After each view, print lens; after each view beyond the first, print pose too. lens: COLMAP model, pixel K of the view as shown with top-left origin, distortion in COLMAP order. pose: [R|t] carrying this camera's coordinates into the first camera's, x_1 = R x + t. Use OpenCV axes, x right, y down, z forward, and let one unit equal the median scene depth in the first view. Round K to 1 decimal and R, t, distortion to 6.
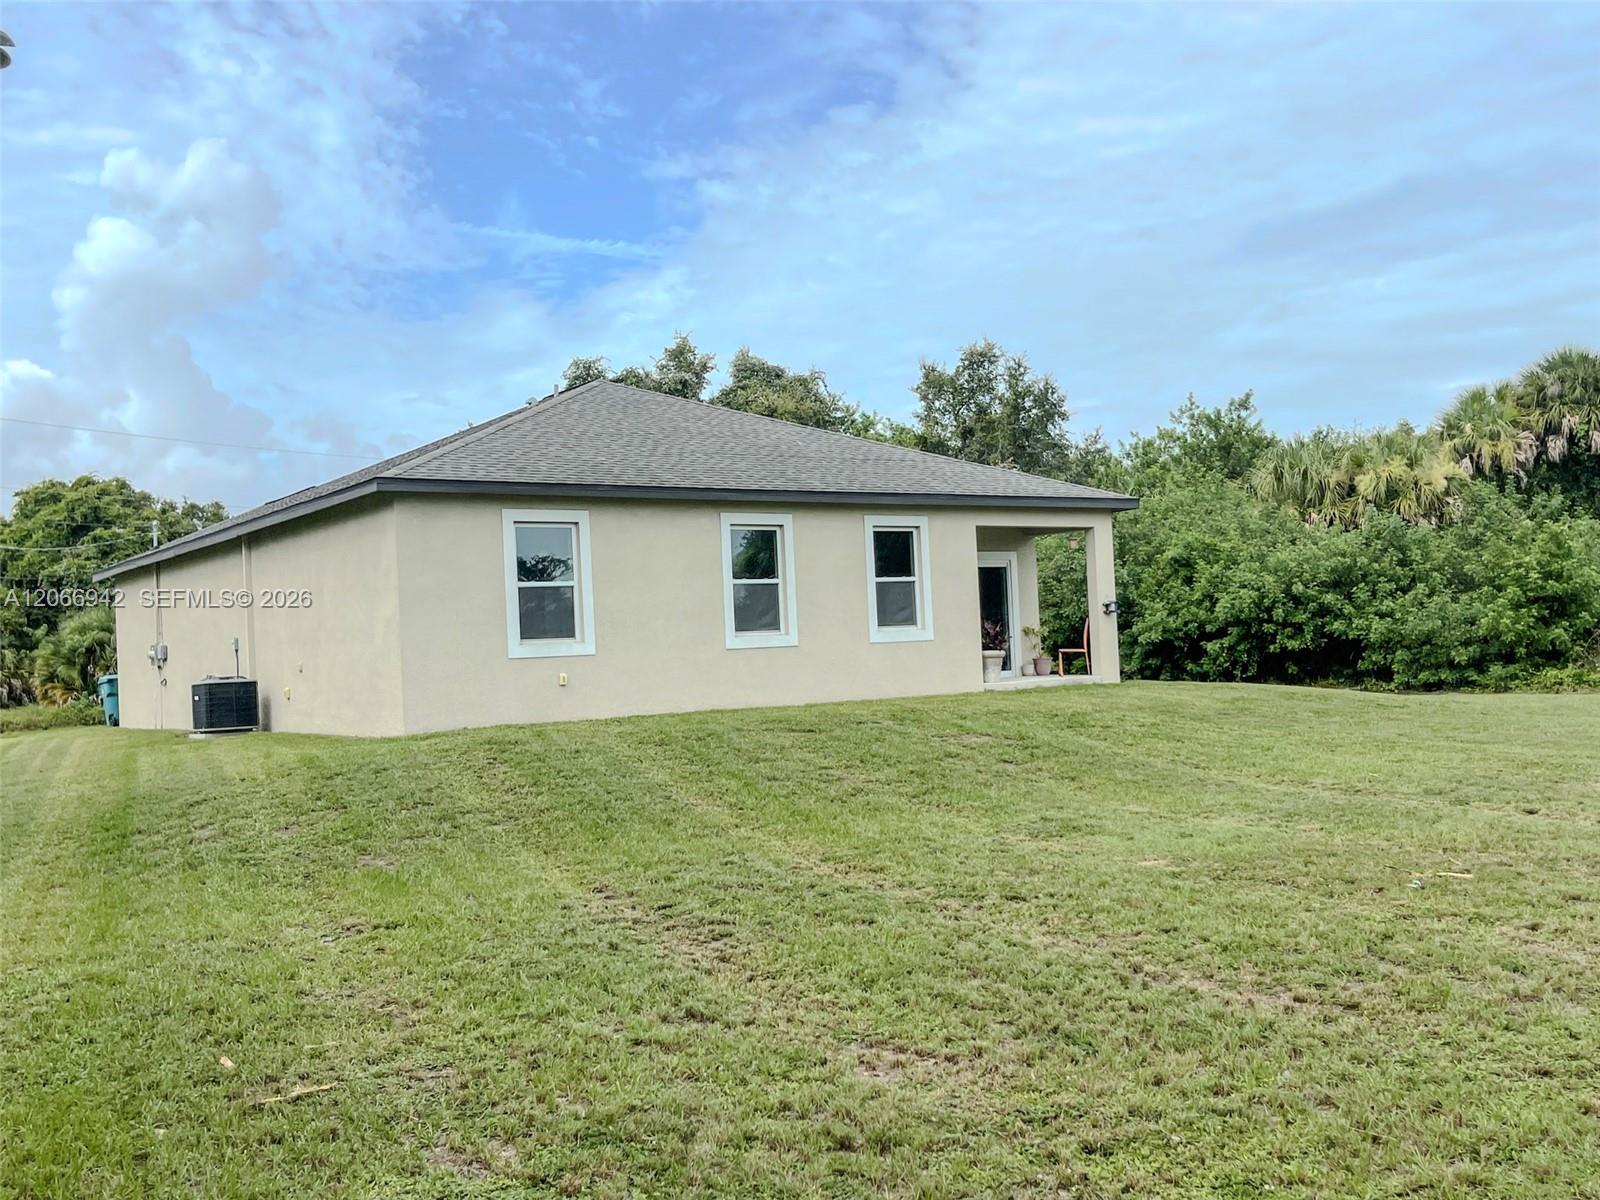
lens RADIAL K [[1598.2, 0, 796.7], [0, 1598.2, 598.1], [0, 0, 1]] dist [0.020003, 0.000000]
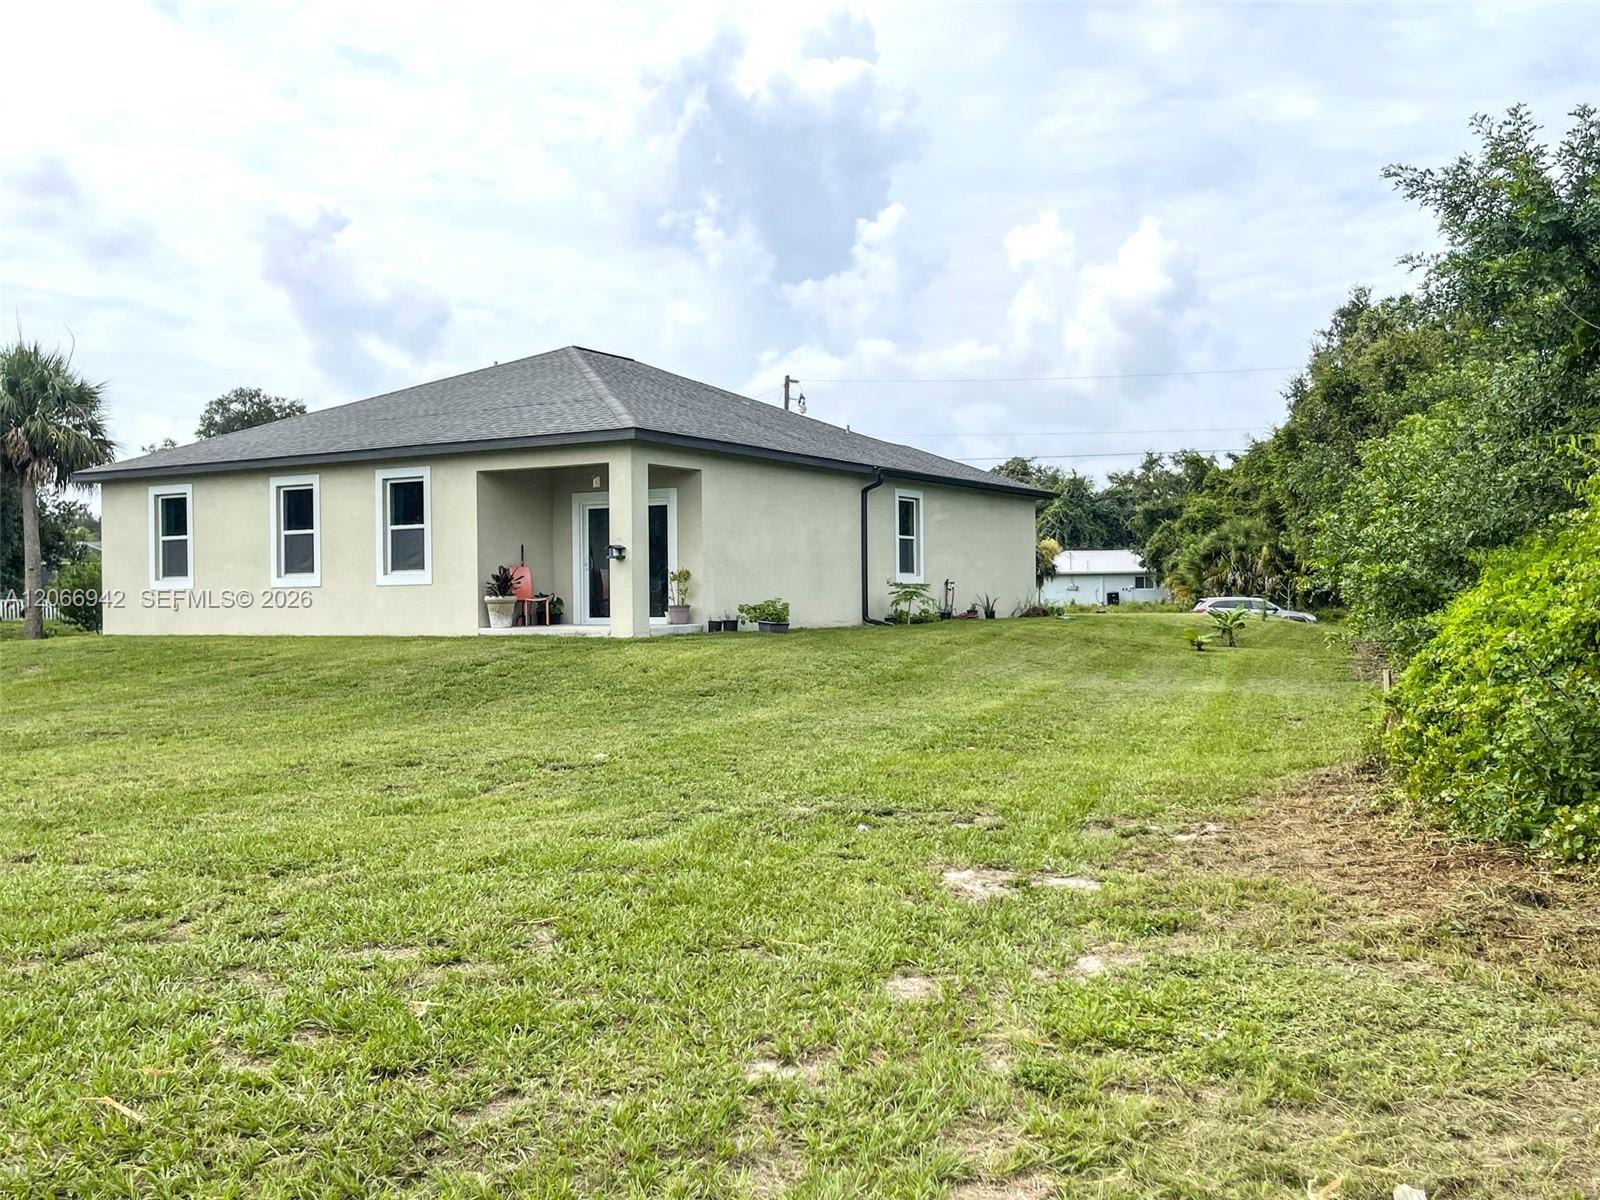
lens RADIAL K [[1504.3, 0, 807.1], [0, 1504.3, 607.4], [0, 0, 1]] dist [0.015256, 0.000000]
pose [[0.415095, 0.046546, -0.908587, 0.836787], [0.024182, 0.997773, 0.062163, -0.010893], [0.909457, -0.047775, 0.413045, 0.623275]]
